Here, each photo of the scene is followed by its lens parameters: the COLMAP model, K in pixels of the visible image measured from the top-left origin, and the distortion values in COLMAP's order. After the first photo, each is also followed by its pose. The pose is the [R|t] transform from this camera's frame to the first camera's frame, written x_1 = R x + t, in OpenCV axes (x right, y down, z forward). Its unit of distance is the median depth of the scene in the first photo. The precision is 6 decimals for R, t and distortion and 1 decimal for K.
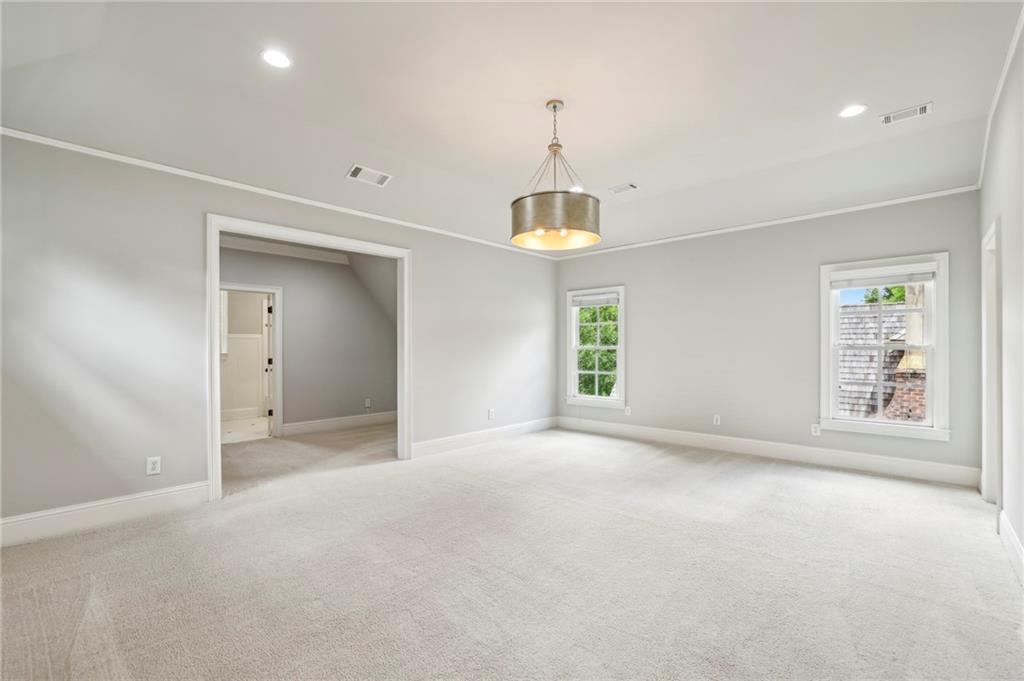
lens RADIAL K [[389.8, 0, 515.4], [0, 389.8, 345.3], [0, 0, 1]] dist [-0.001050, -0.000419]
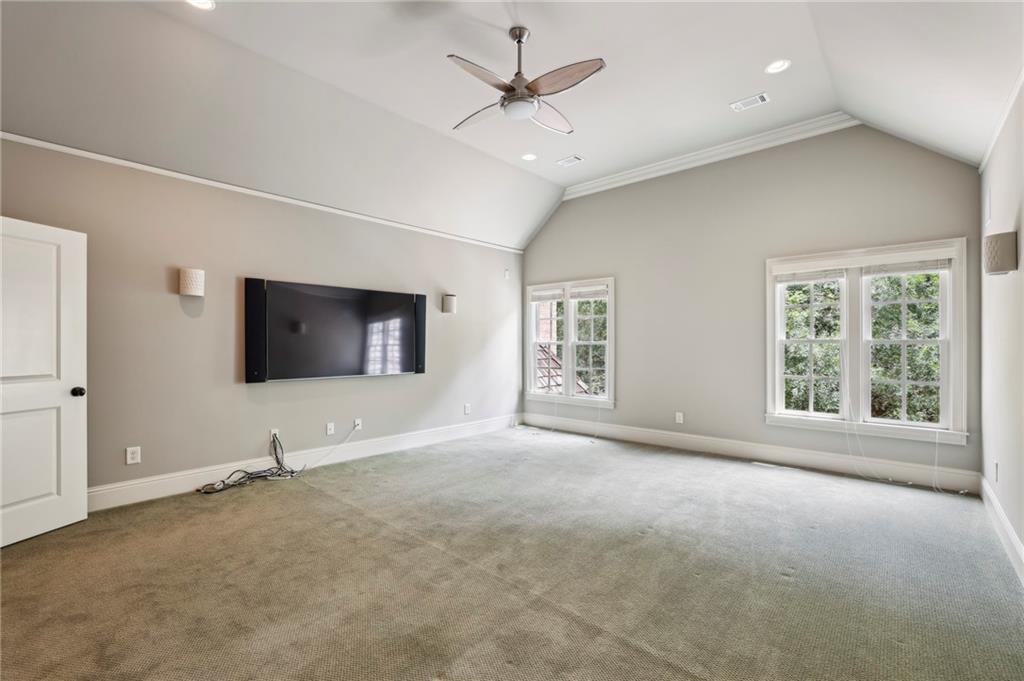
lens RADIAL K [[445.5, 0, 516.1], [0, 445.5, 339.3], [0, 0, 1]] dist [-0.007585, 0.001514]
pose [[0.998020, -0.001985, -0.062864, 0.181759], [0.001862, 0.999996, -0.002011, -0.000881], [0.062868, 0.001890, 0.998020, -0.134673]]
